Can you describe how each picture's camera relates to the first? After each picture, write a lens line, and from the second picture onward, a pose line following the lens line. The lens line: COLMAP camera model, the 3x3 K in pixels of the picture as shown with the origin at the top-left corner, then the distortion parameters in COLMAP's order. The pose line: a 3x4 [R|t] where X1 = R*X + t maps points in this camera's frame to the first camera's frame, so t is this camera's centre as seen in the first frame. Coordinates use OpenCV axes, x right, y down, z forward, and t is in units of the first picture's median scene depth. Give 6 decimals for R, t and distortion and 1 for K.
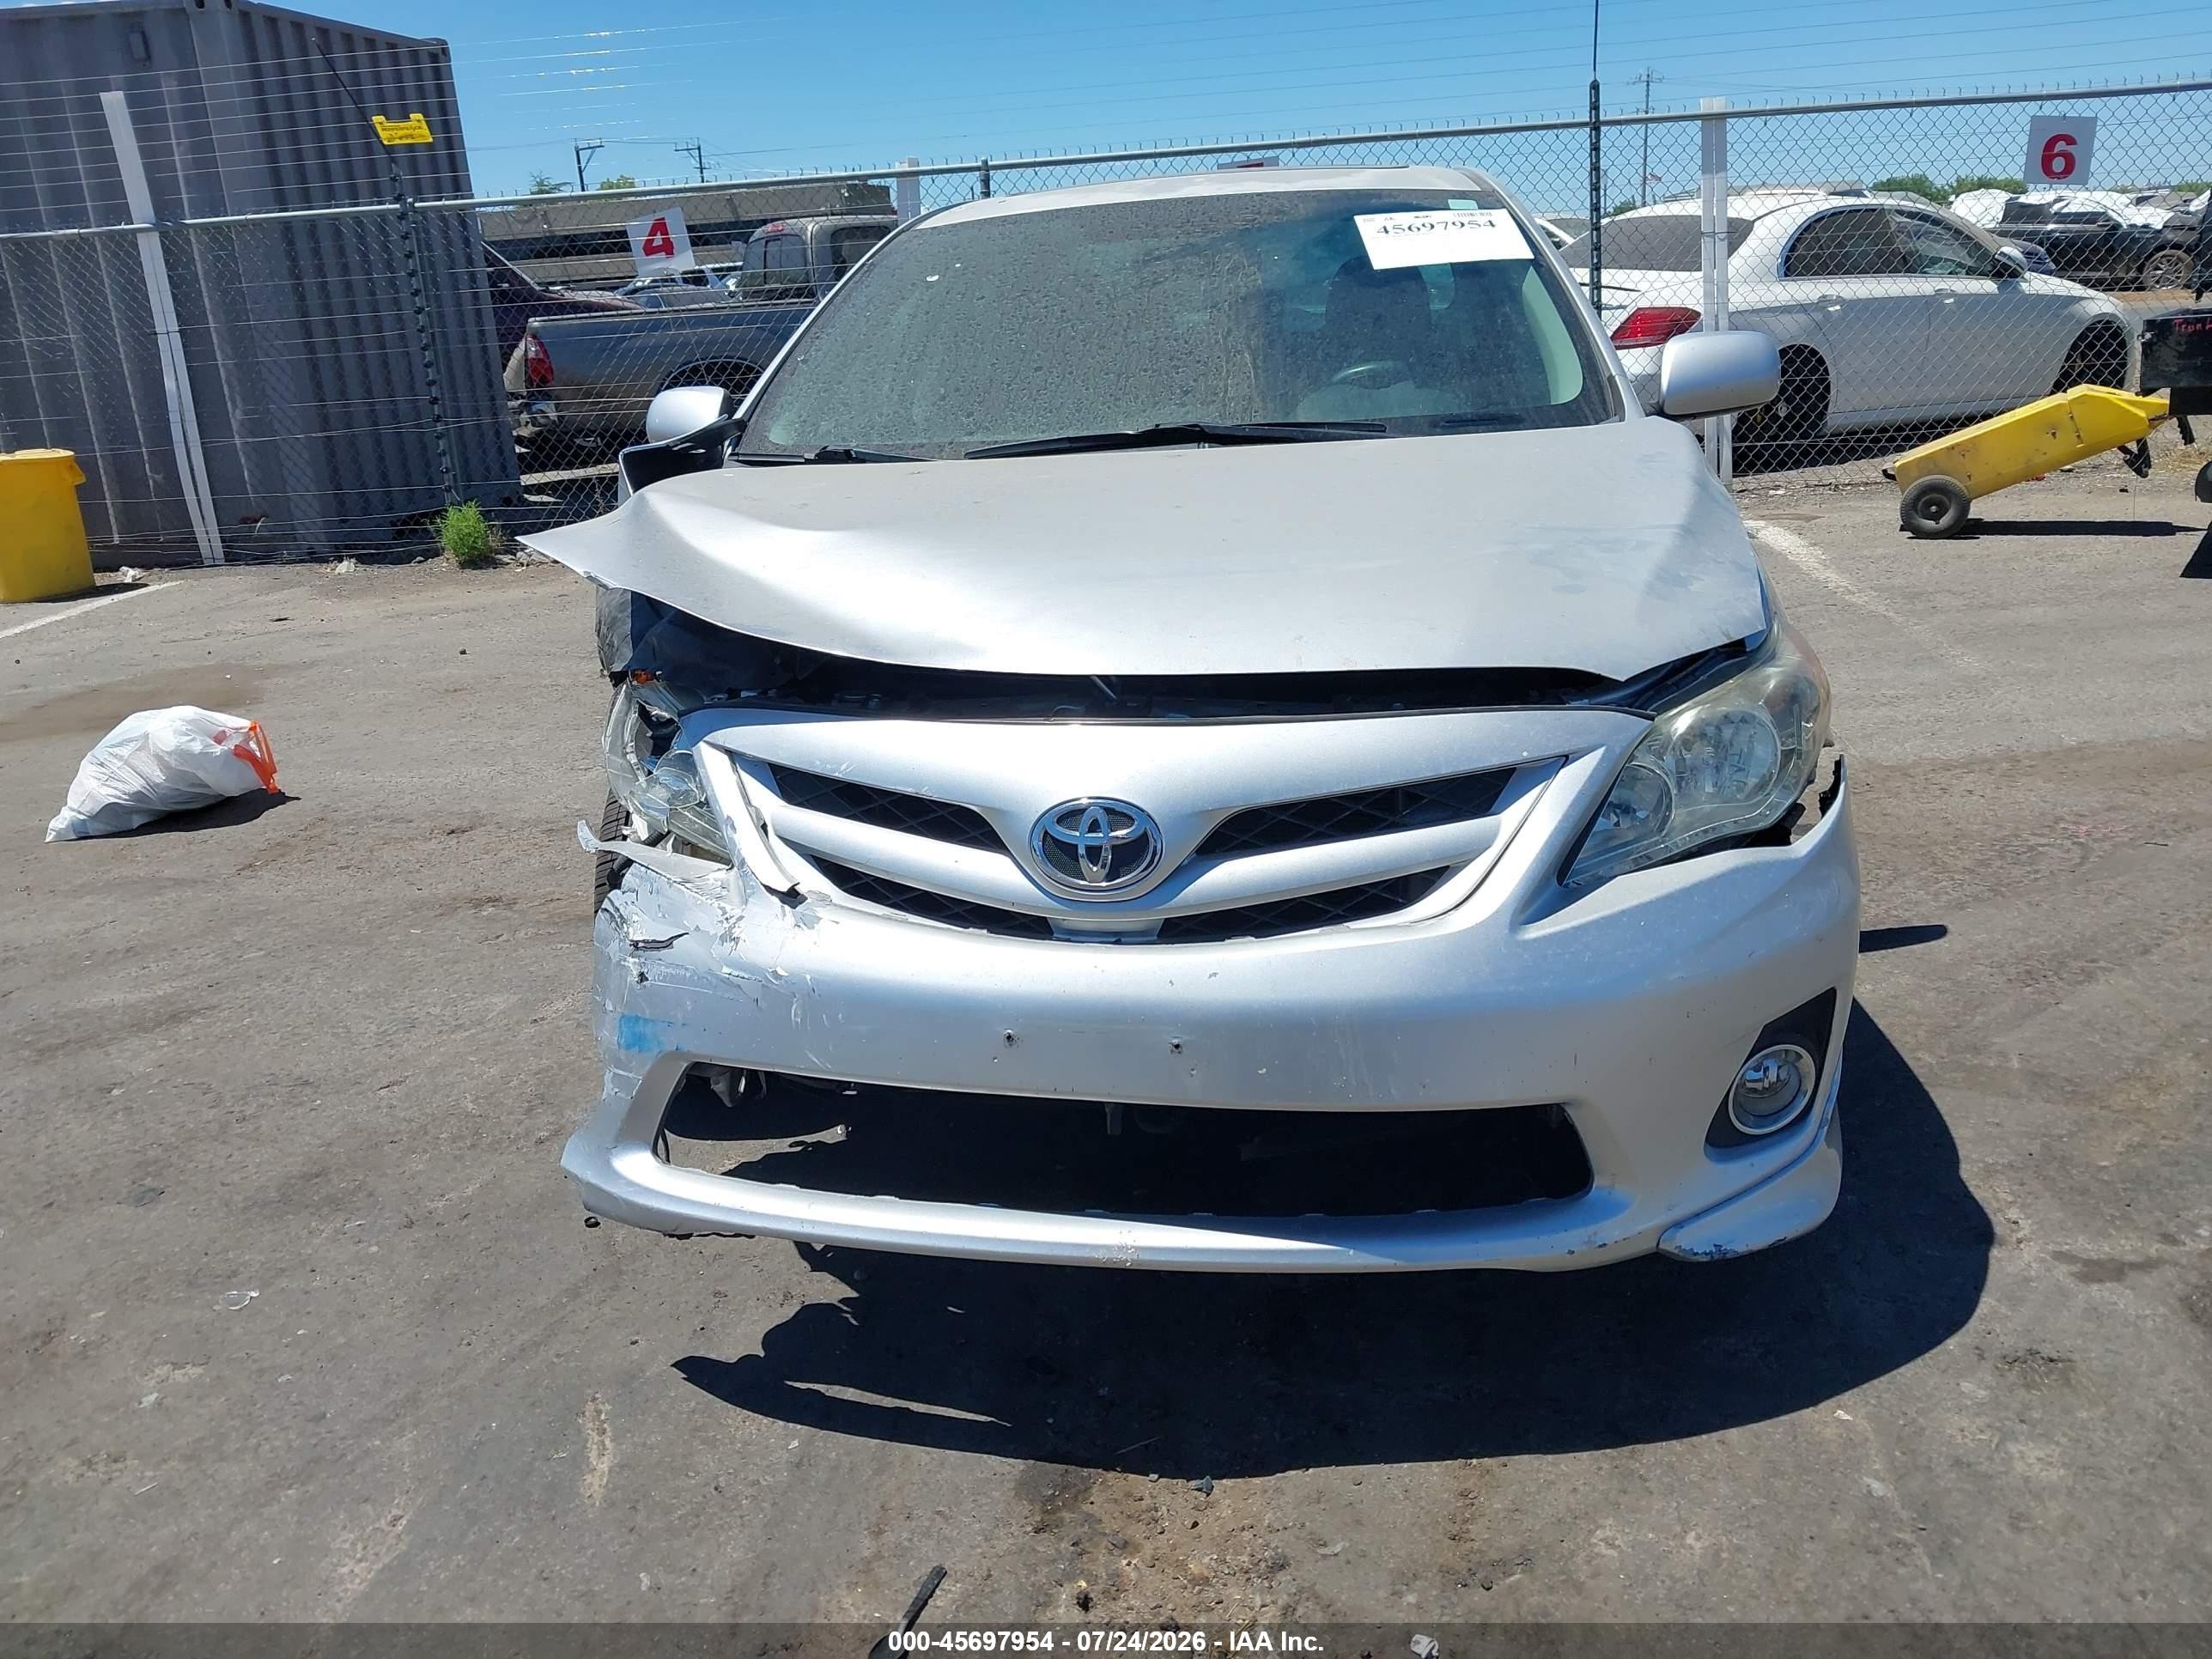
lens RADIAL K [[1740.0, 0, 1102.5], [0, 1740.0, 825.8], [0, 0, 1]] dist [0.006572, -0.026189]
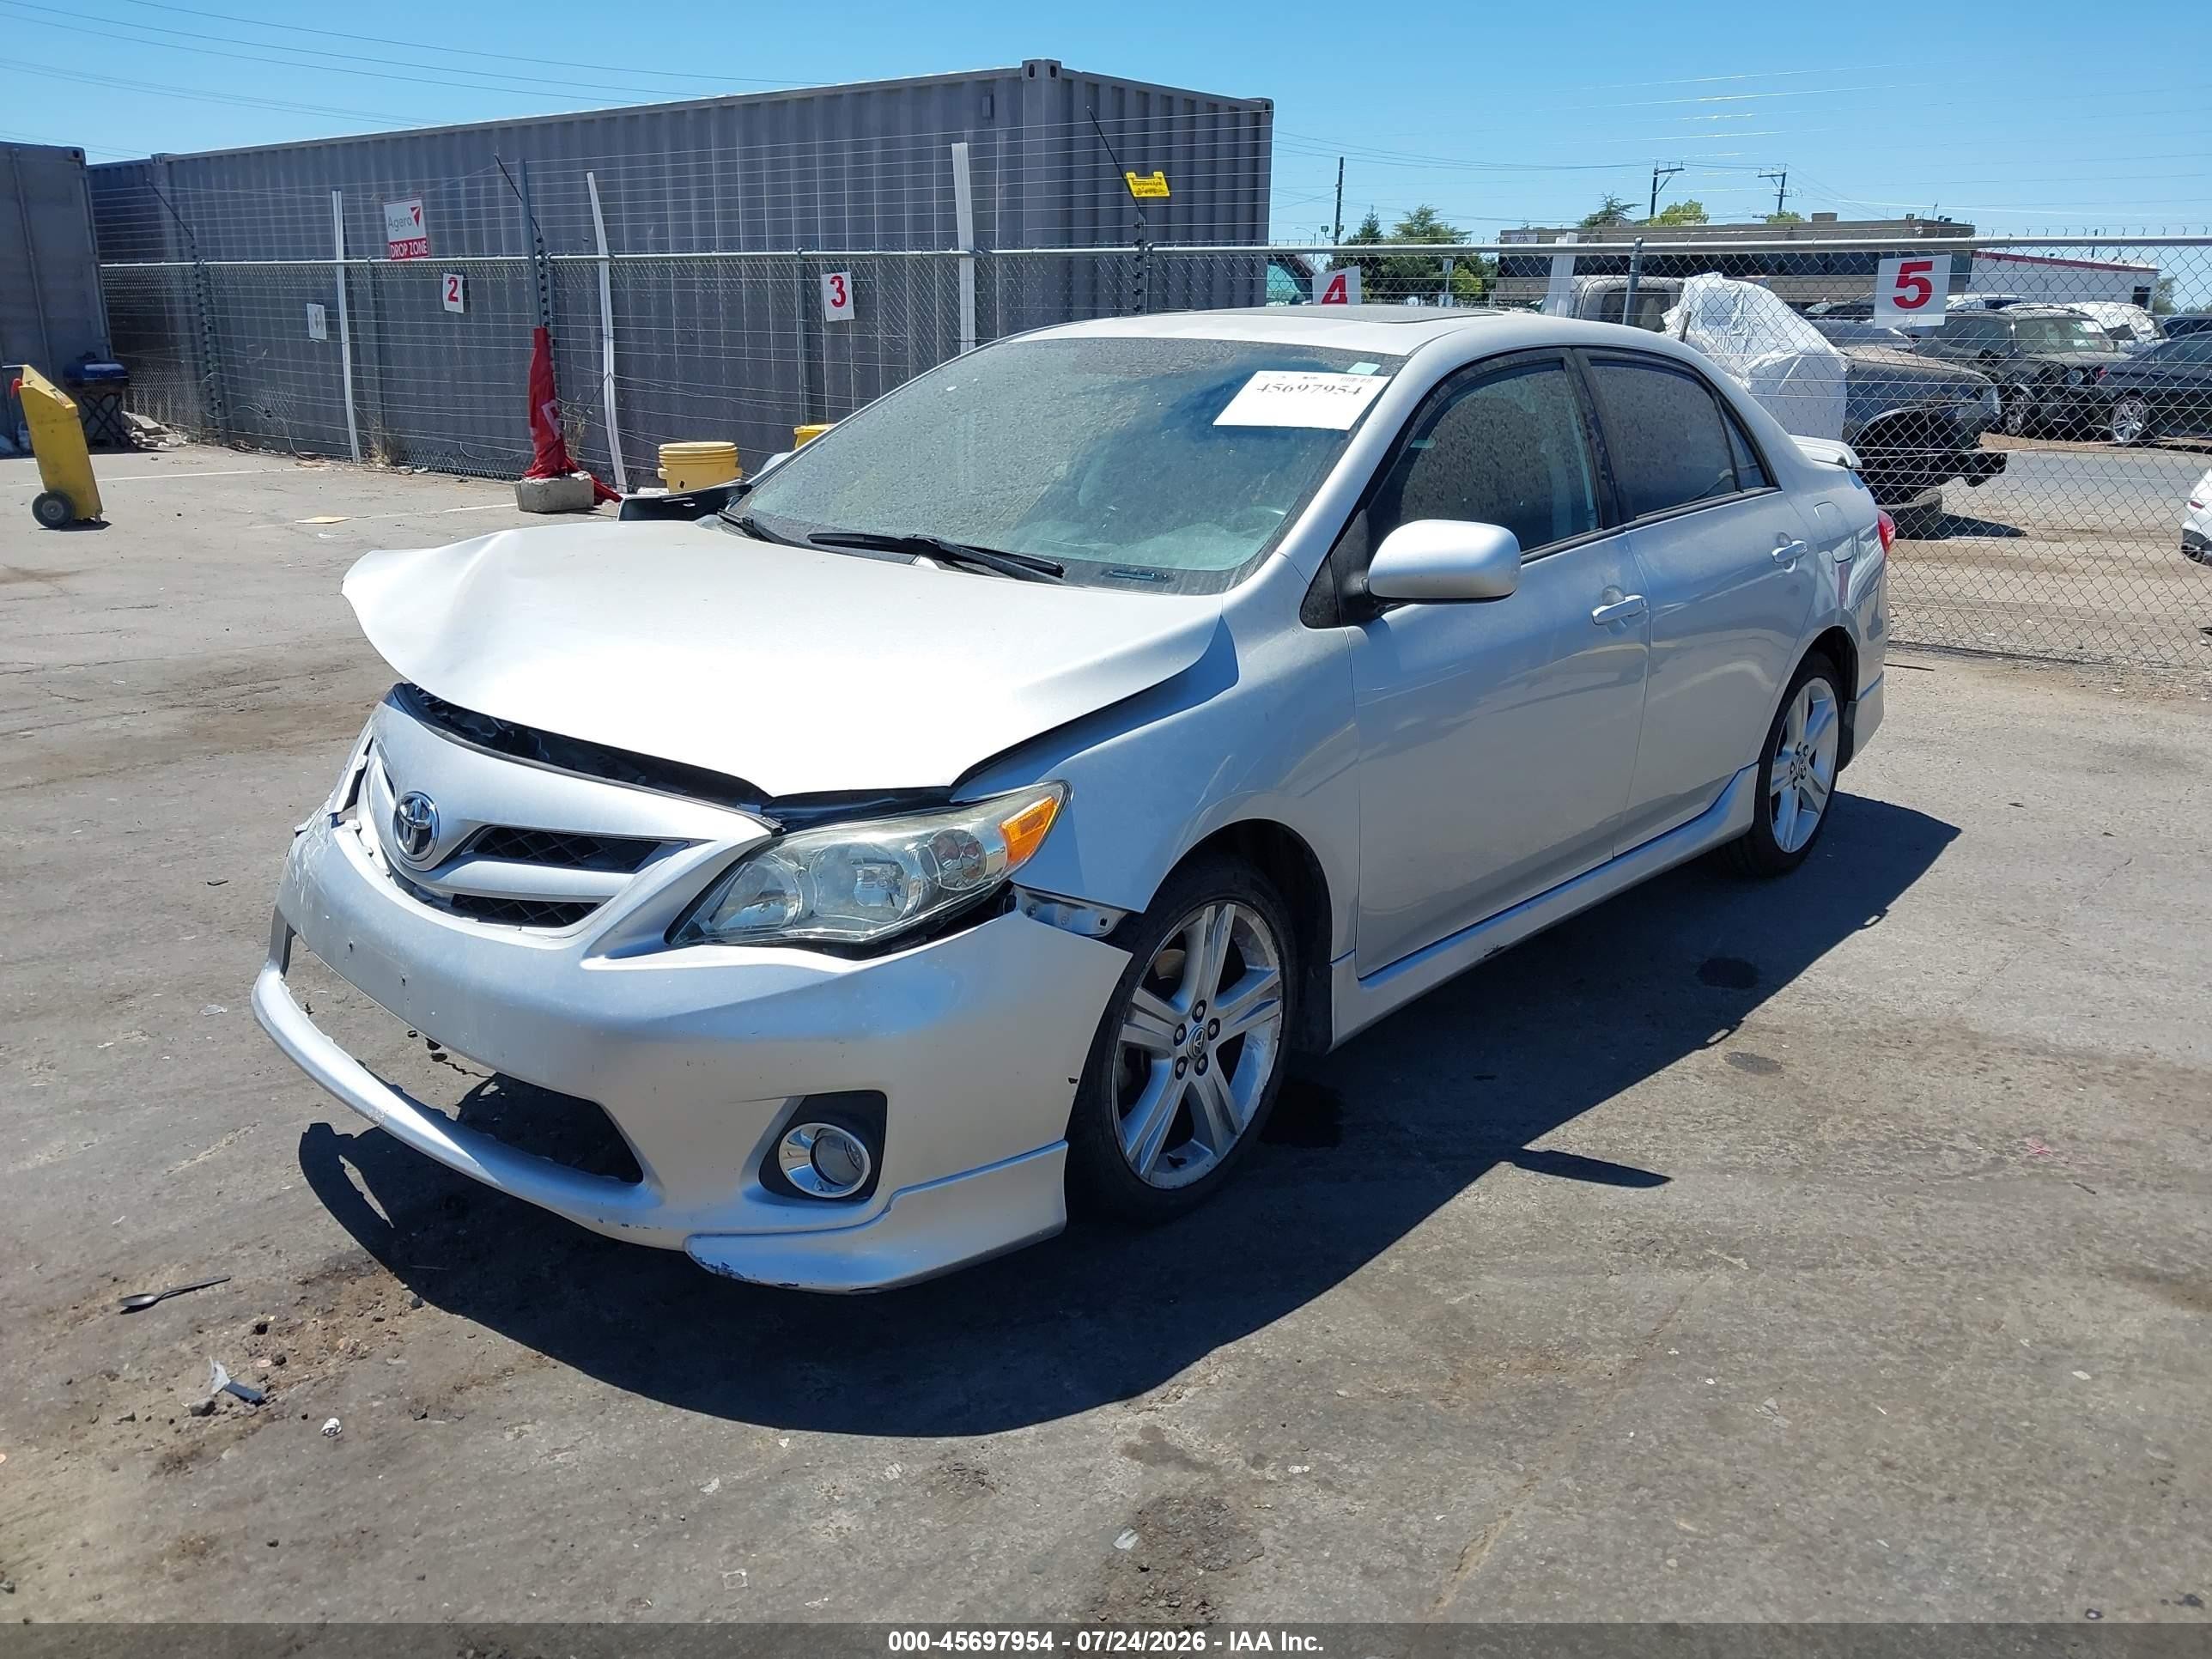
lens RADIAL K [[1740.0, 0, 1109.9], [0, 1740.0, 821.7], [0, 0, 1]] dist [0.006572, -0.026189]
pose [[0.842381, 0.221992, -0.491034, 0.244611], [-0.228471, 0.972383, 0.047657, -0.039581], [0.488052, 0.072042, 0.869836, 0.010876]]
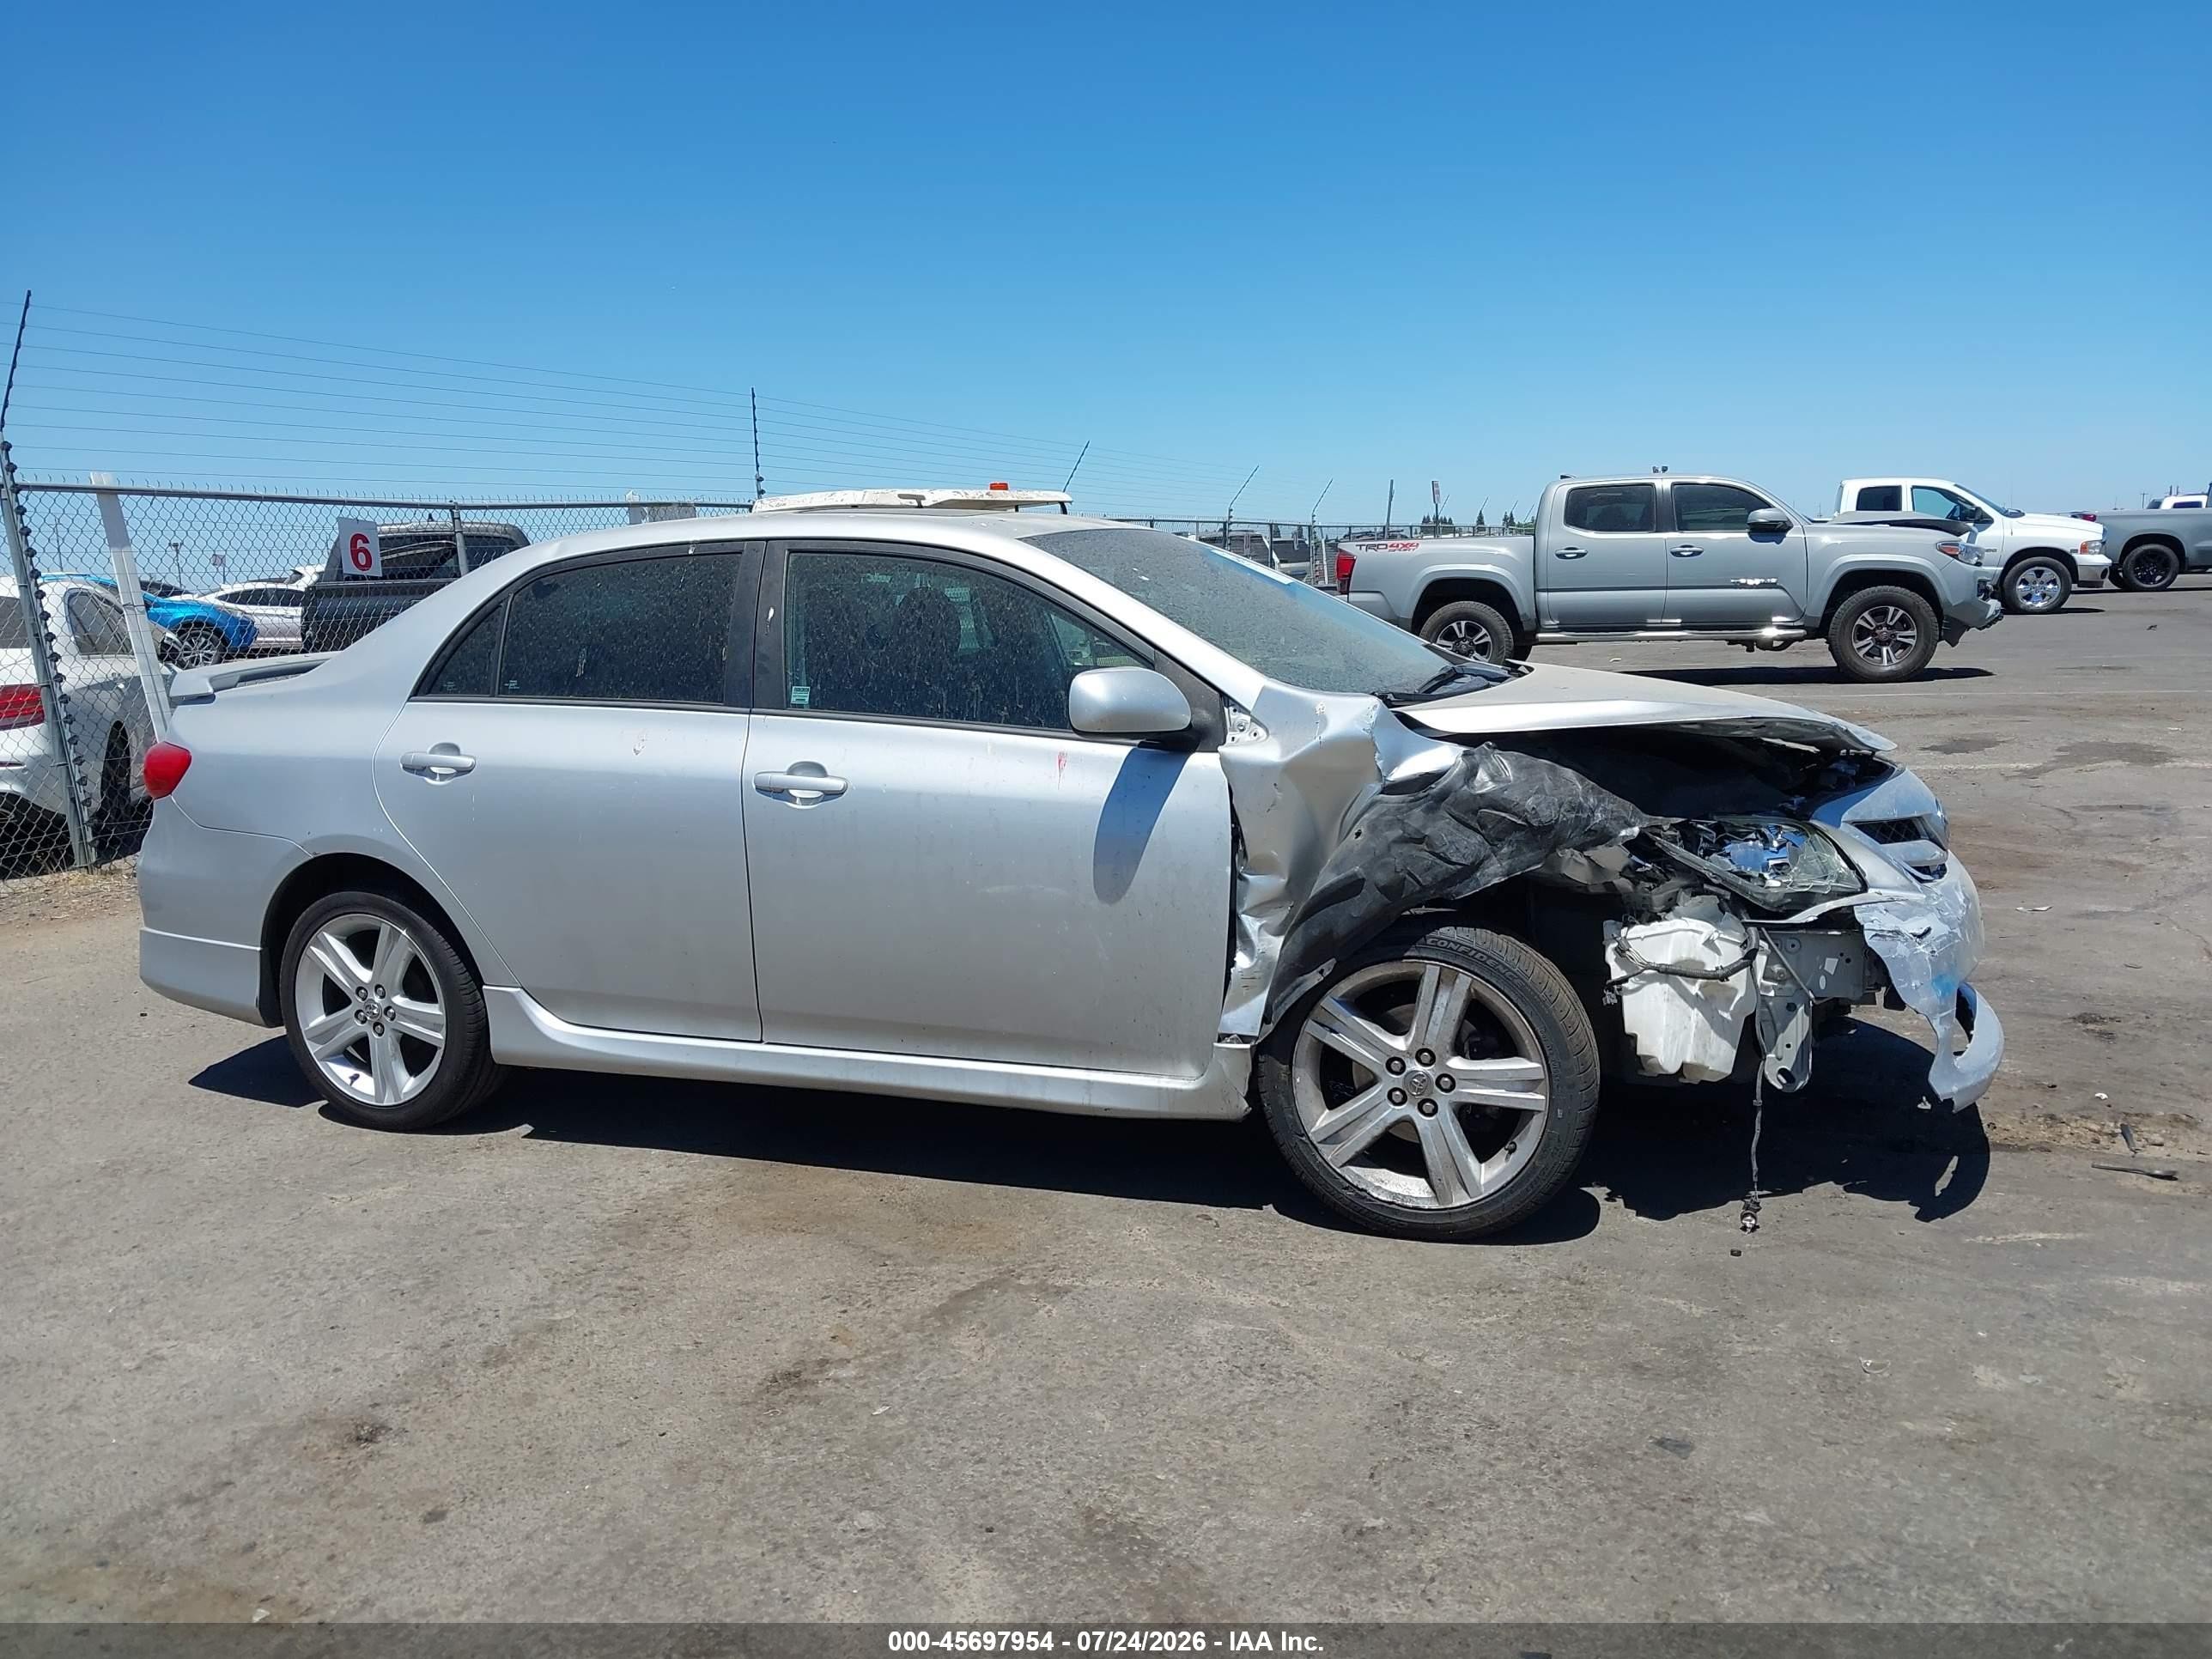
lens RADIAL K [[1740.0, 0, 1114.0], [0, 1740.0, 893.5], [0, 0, 1]] dist [0.006572, -0.026189]
pose [[0.233996, -0.125439, 0.964111, -0.478477], [0.314289, 0.948159, 0.047083, -0.067174], [-0.920037, 0.291993, 0.261289, 0.303069]]
